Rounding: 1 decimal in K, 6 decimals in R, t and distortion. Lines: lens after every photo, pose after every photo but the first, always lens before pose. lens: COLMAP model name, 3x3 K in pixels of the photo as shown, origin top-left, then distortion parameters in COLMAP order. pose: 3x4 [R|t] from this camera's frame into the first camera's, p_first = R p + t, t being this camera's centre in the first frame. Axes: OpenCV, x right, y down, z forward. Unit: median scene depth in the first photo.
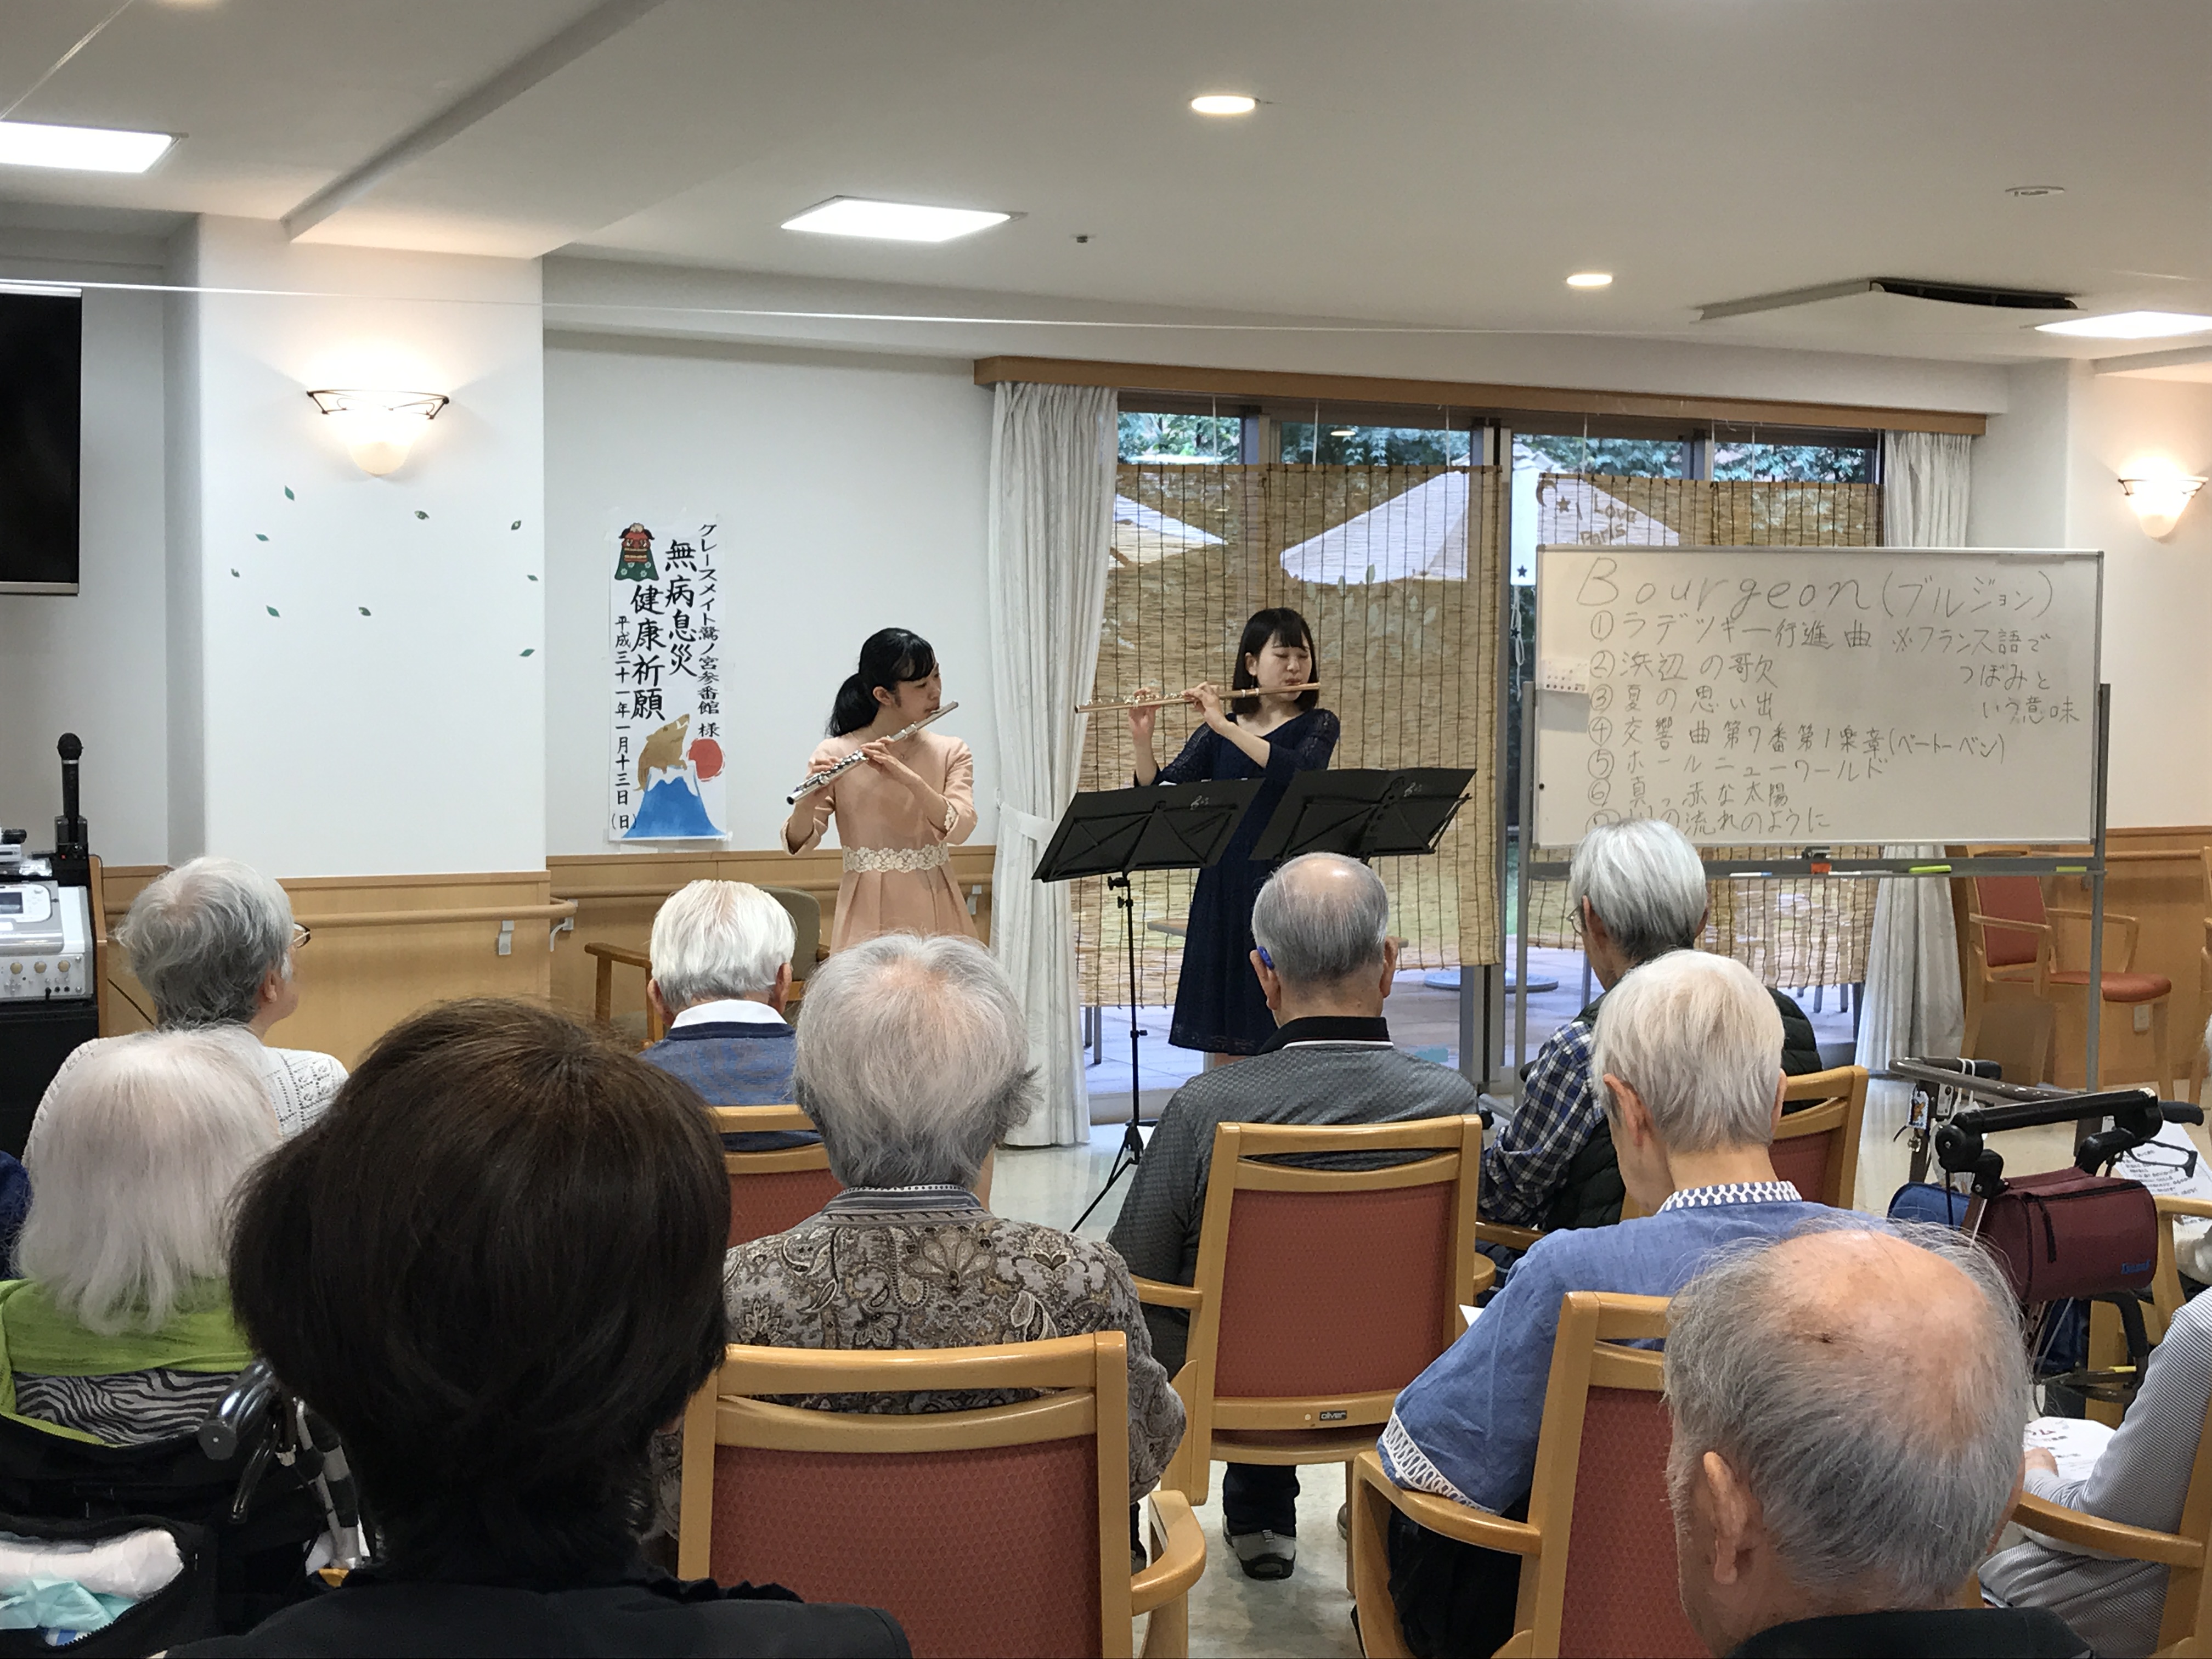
lens RADIAL K [[2657.3, 0, 1109.8], [0, 2657.3, 820.8], [0, 0, 1]] dist [0.059425, 0.000000]
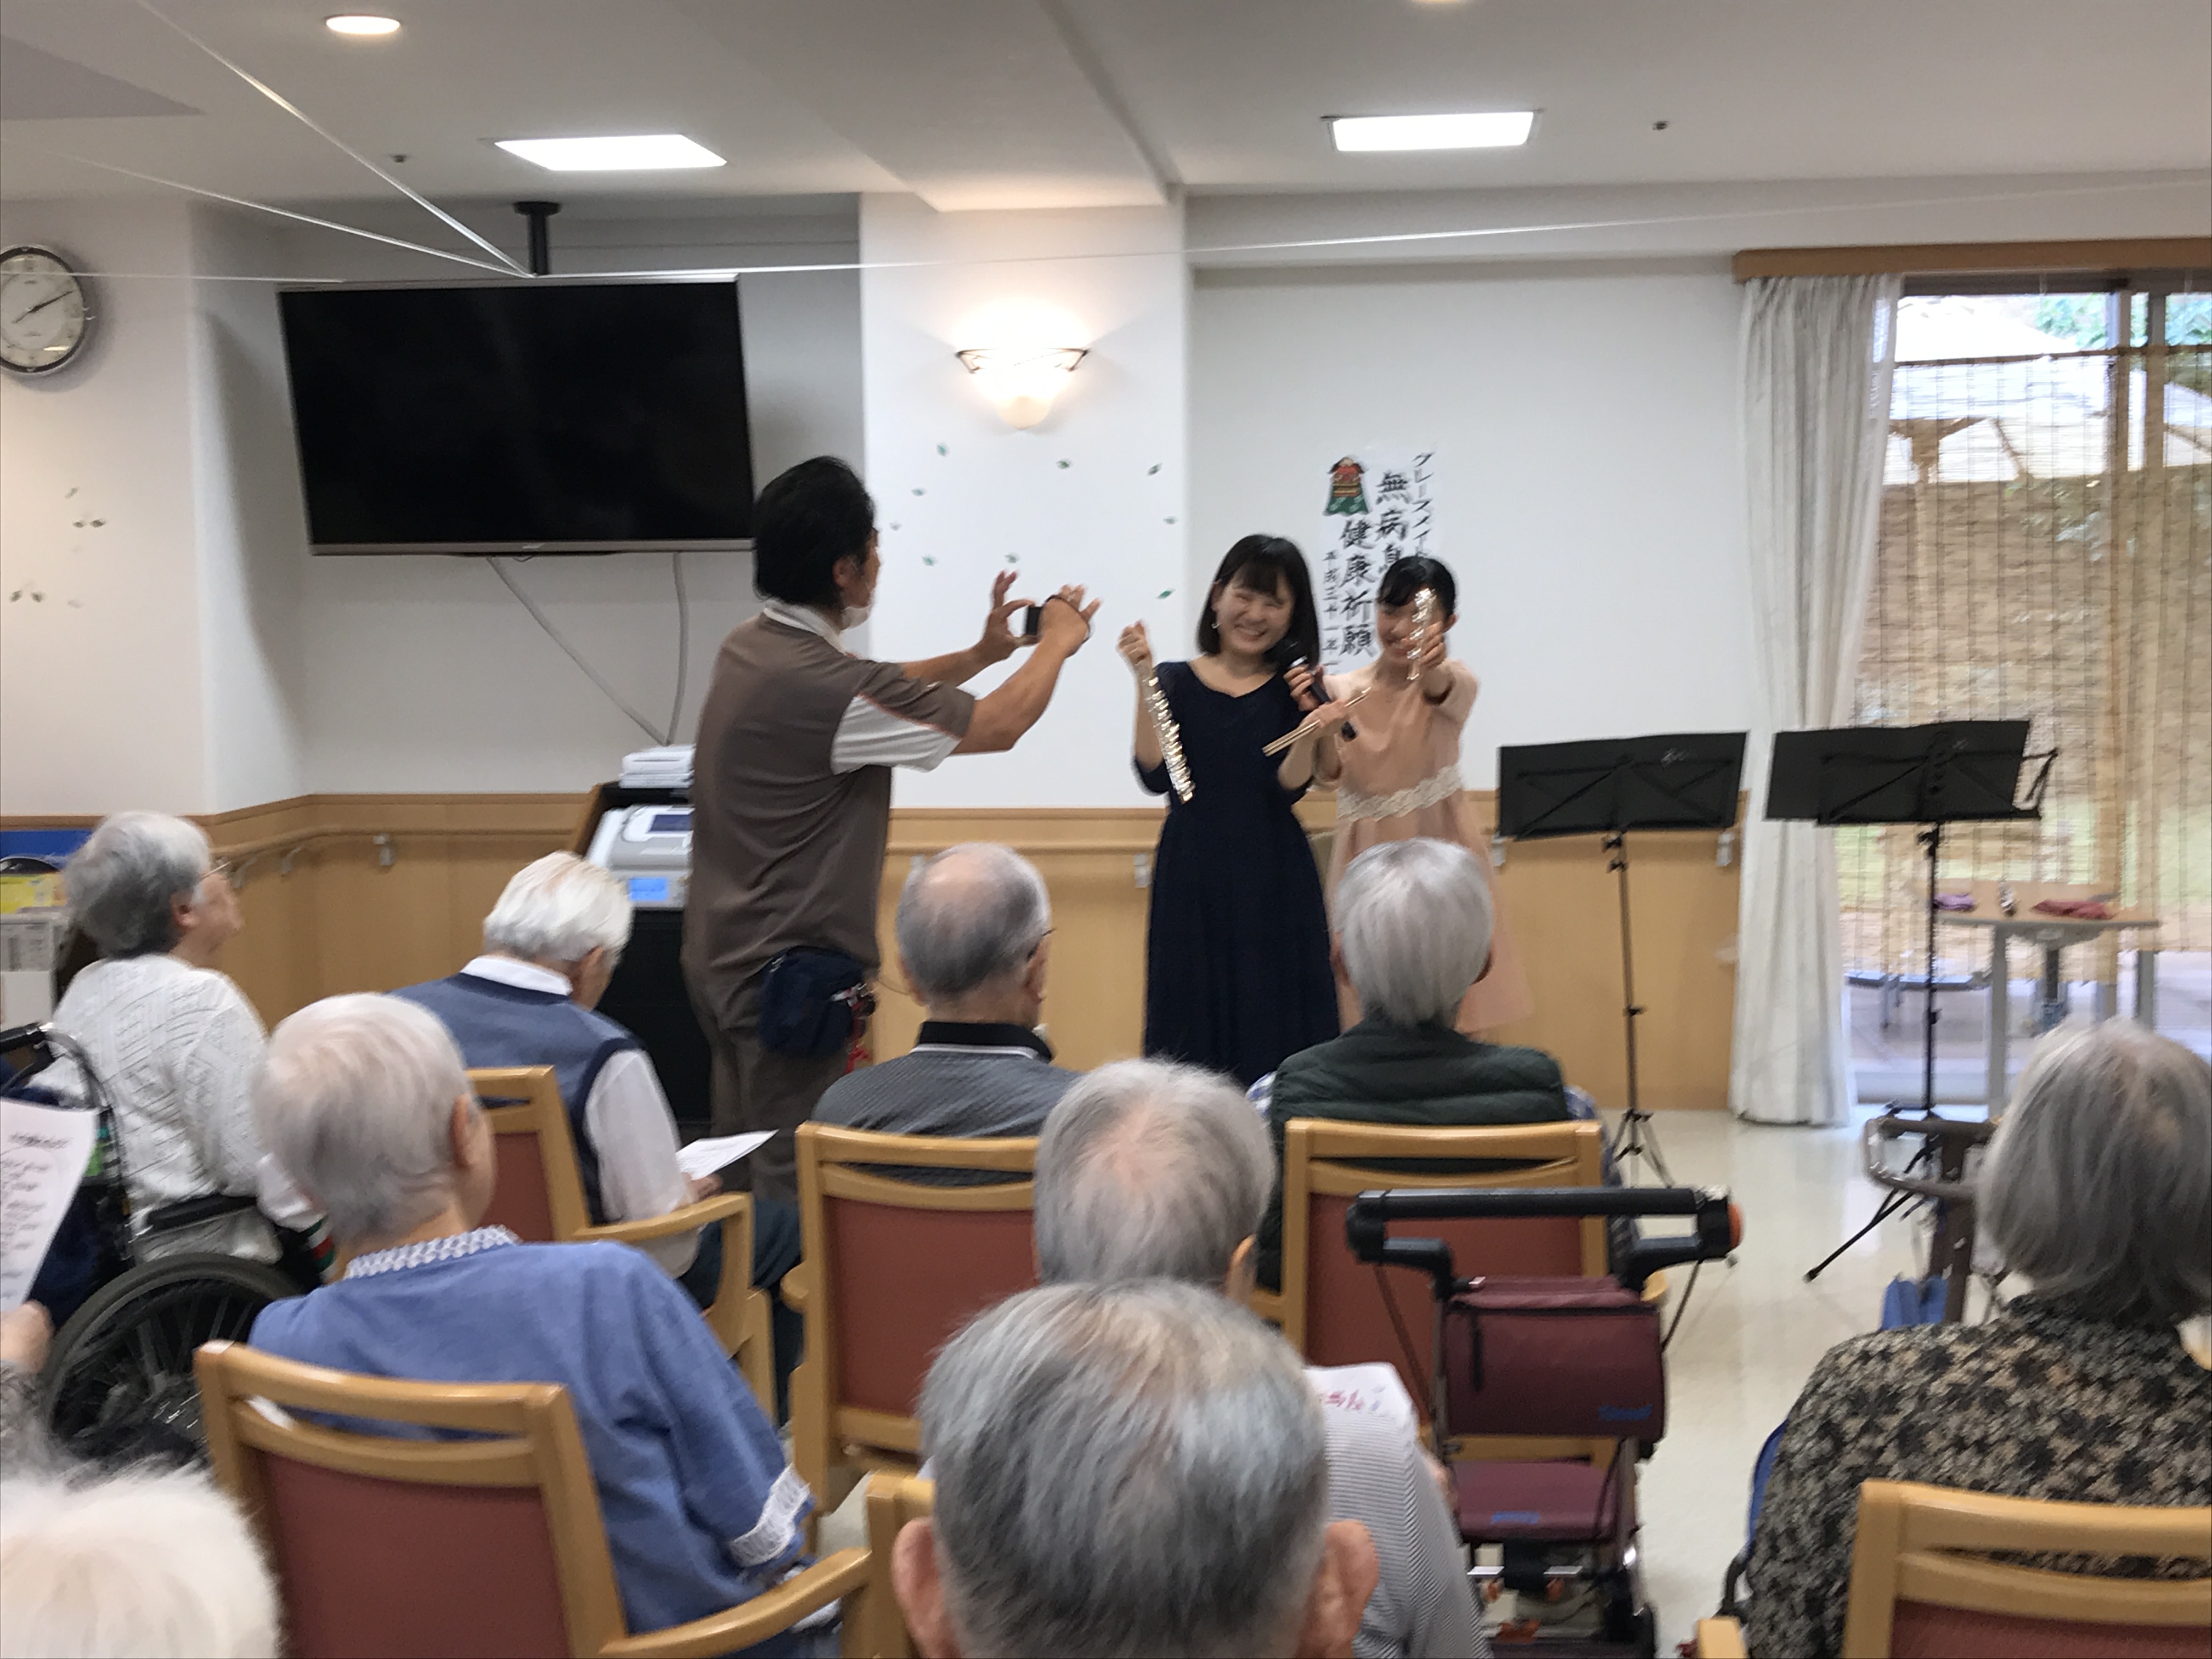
lens RADIAL K [[2657.3, 0, 1119.2], [0, 2657.3, 836.9], [0, 0, 1]] dist [0.059425, 0.000000]
pose [[0.835895, 0.036432, -0.547679, 0.295752], [-0.013132, 0.998837, 0.046401, -0.015439], [0.548732, -0.031595, 0.835401, 0.124006]]
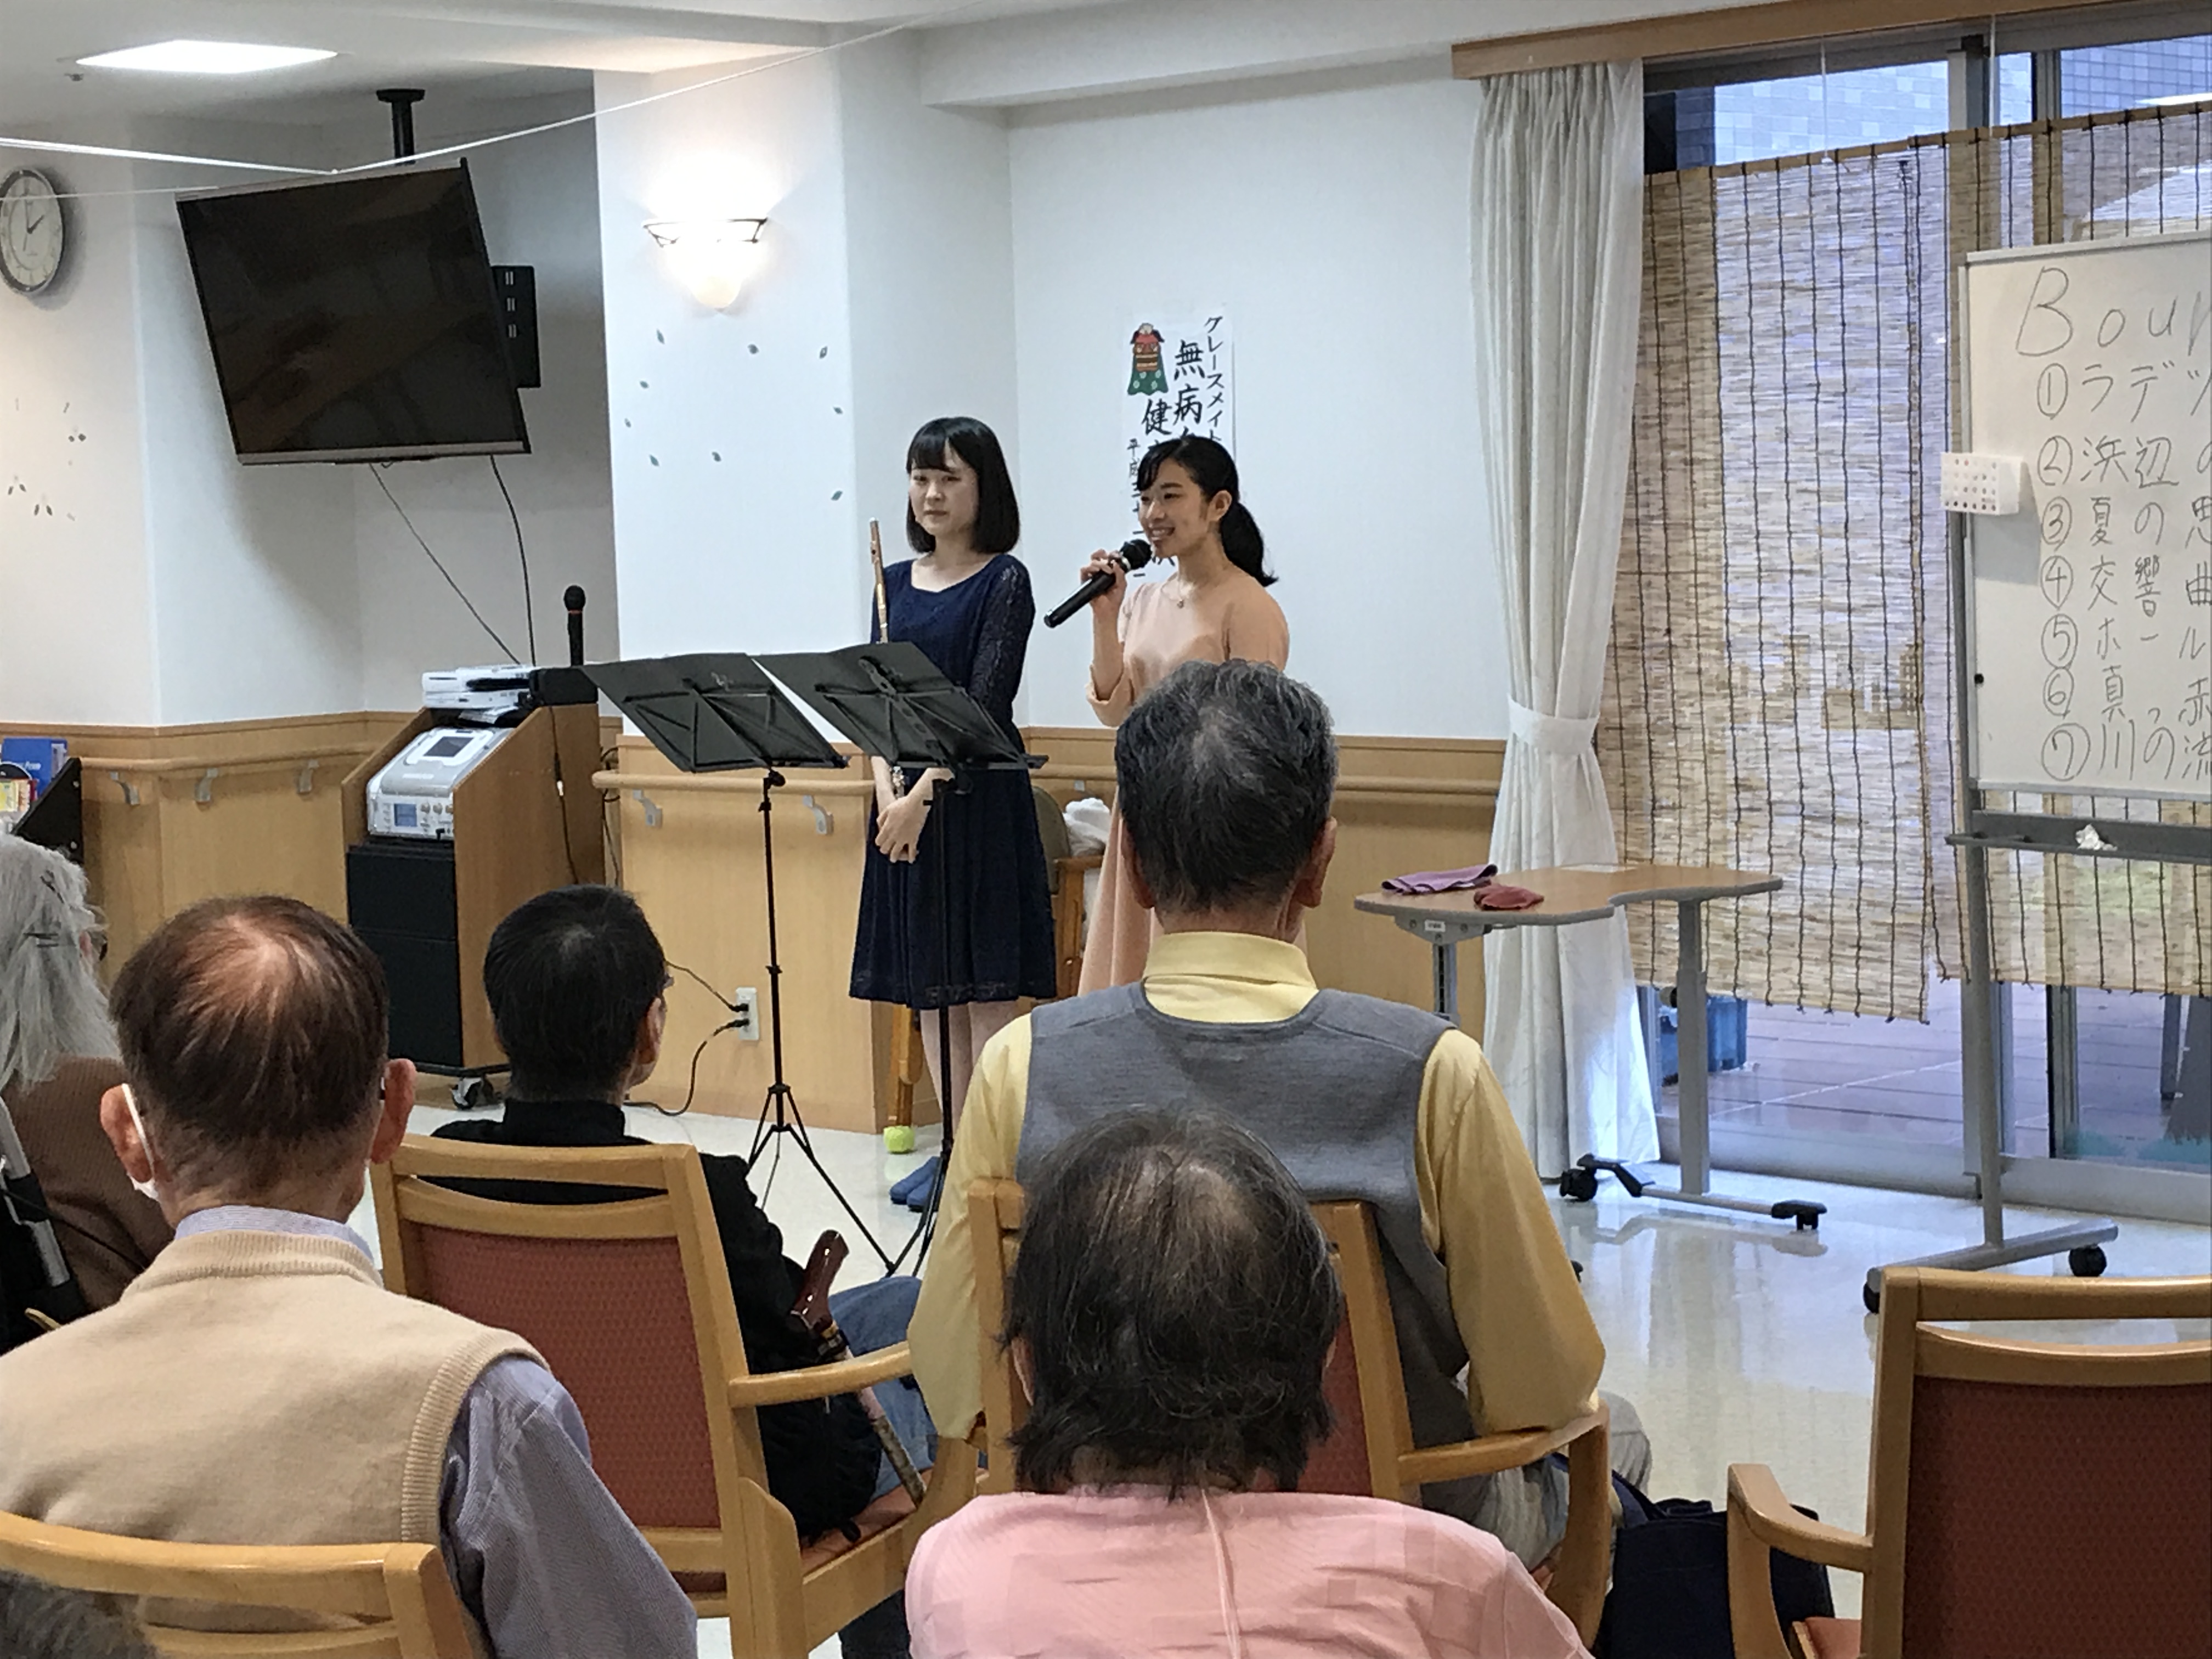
lens RADIAL K [[4178.6, 0, 1102.8], [0, 4178.6, 833.1], [0, 0, 1]] dist [0.102286, 0.000000]
pose [[0.326981, 0.062284, -0.942976, 1.023303], [-0.019491, 0.998058, 0.059163, -0.031684], [0.944830, -0.000965, 0.327560, 0.566978]]
